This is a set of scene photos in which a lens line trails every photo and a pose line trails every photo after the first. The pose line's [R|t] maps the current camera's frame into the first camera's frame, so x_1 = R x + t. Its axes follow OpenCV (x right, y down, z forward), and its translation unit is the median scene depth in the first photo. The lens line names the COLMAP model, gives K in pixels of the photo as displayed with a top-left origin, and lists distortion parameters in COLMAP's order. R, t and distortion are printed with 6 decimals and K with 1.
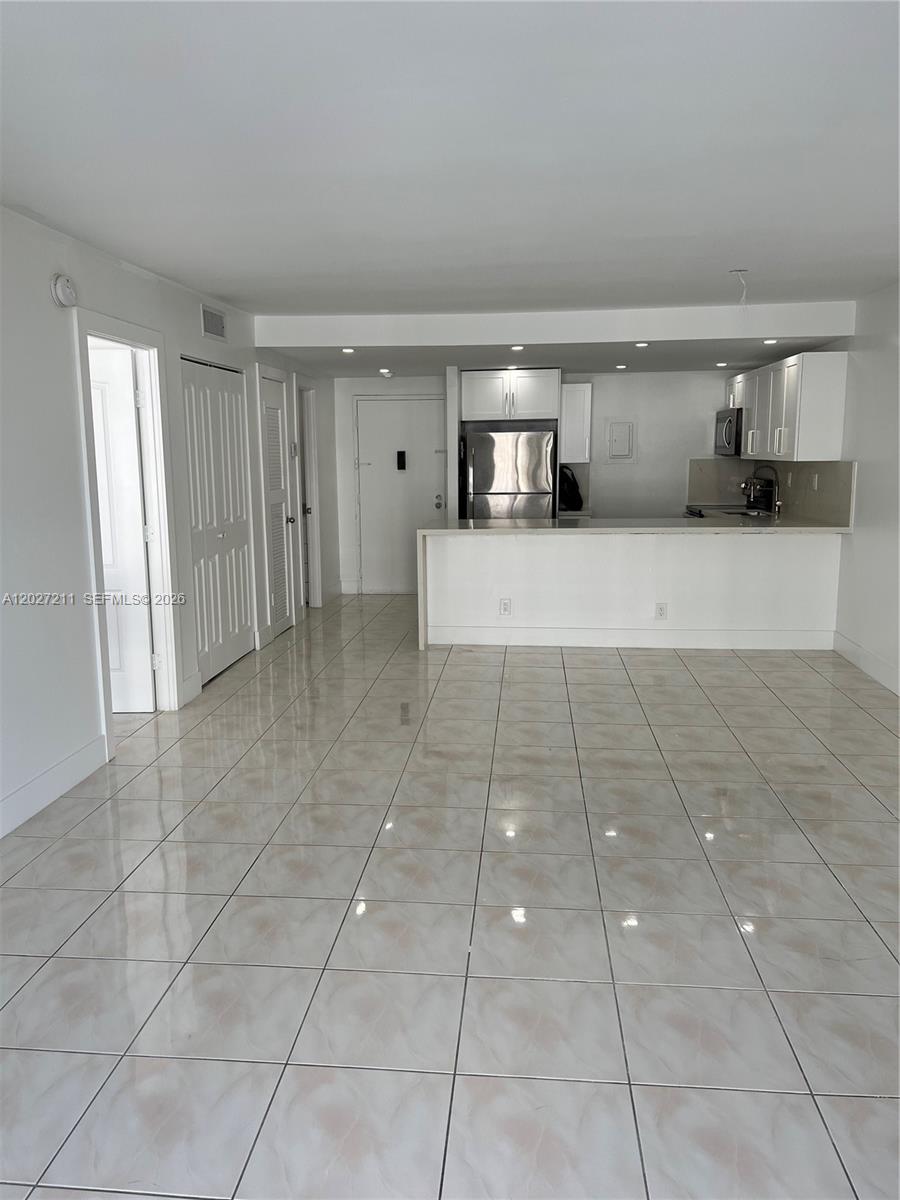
lens RADIAL K [[887.2, 0, 450.0], [0, 887.2, 600.0], [0, 0, 1]] dist [0.009552, 0.000787]
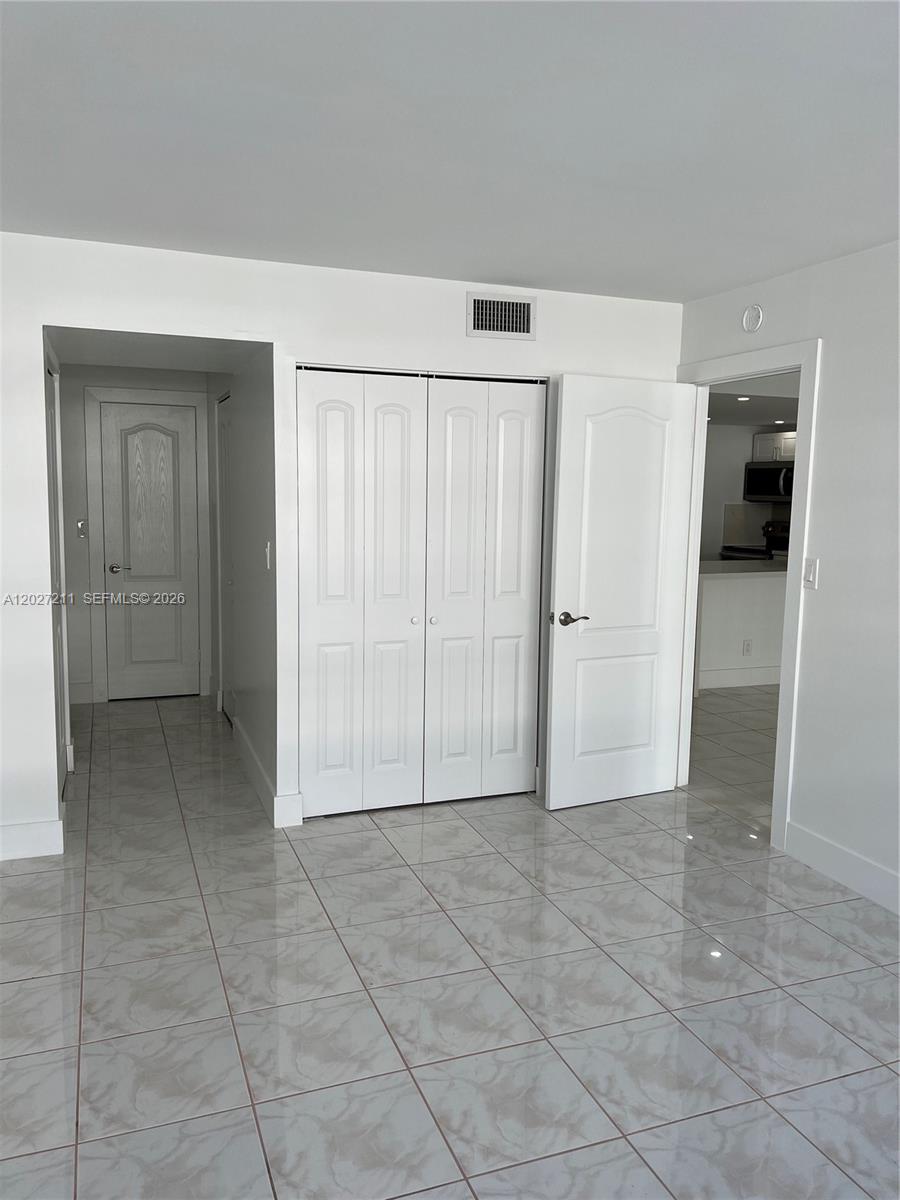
lens RADIAL K [[905.7, 0, 450.0], [0, 905.7, 600.0], [0, 0, 1]] dist [0.003514, -0.000230]
pose [[0.893659, -0.031337, 0.447651, -0.575574], [0.047907, 0.998520, -0.025739, -0.029669], [-0.446182, 0.044448, 0.893838, 0.164543]]
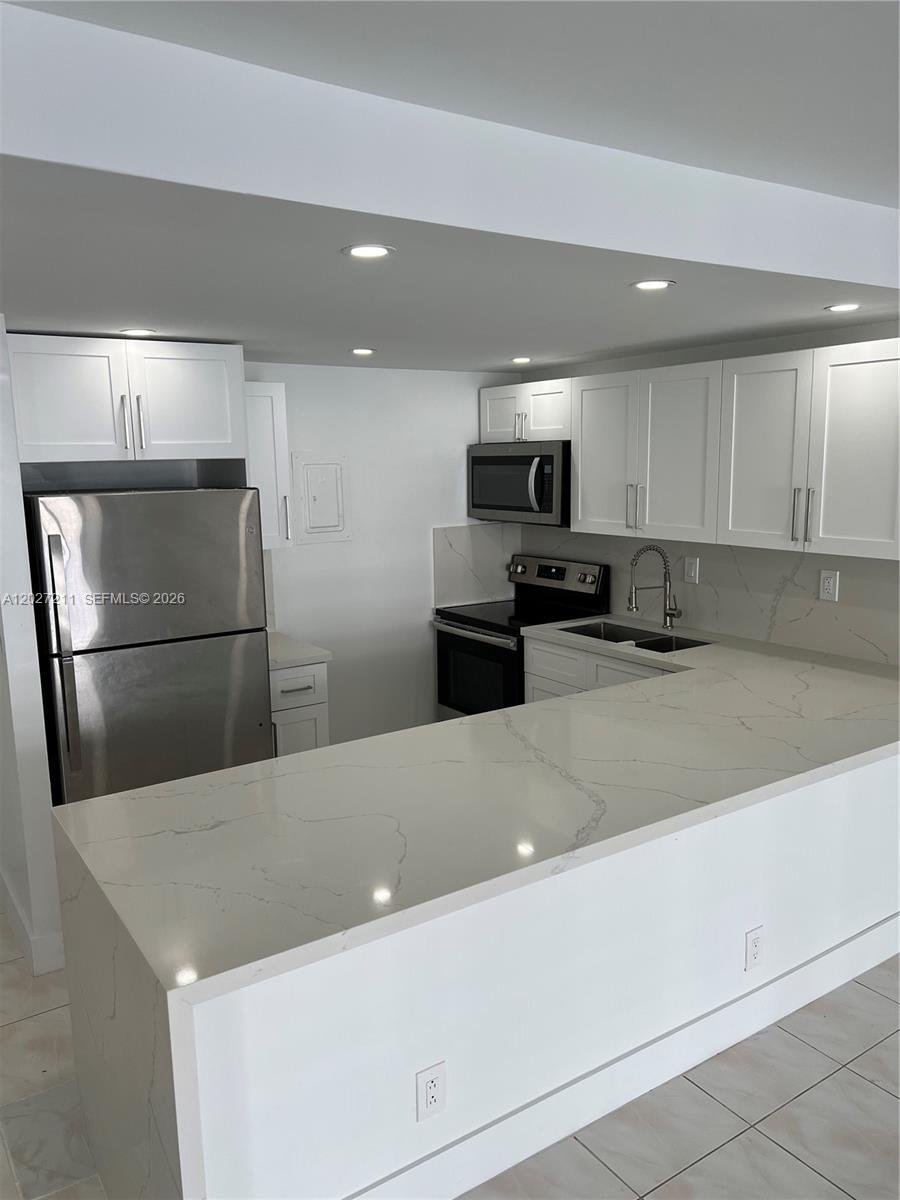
lens RADIAL K [[887.2, 0, 450.0], [0, 887.2, 600.0], [0, 0, 1]] dist [0.009552, 0.000787]
pose [[0.765188, -0.103258, 0.635473, -0.089433], [0.112213, 0.993336, 0.026289, -0.134680], [-0.633953, 0.051192, 0.771676, 0.598210]]
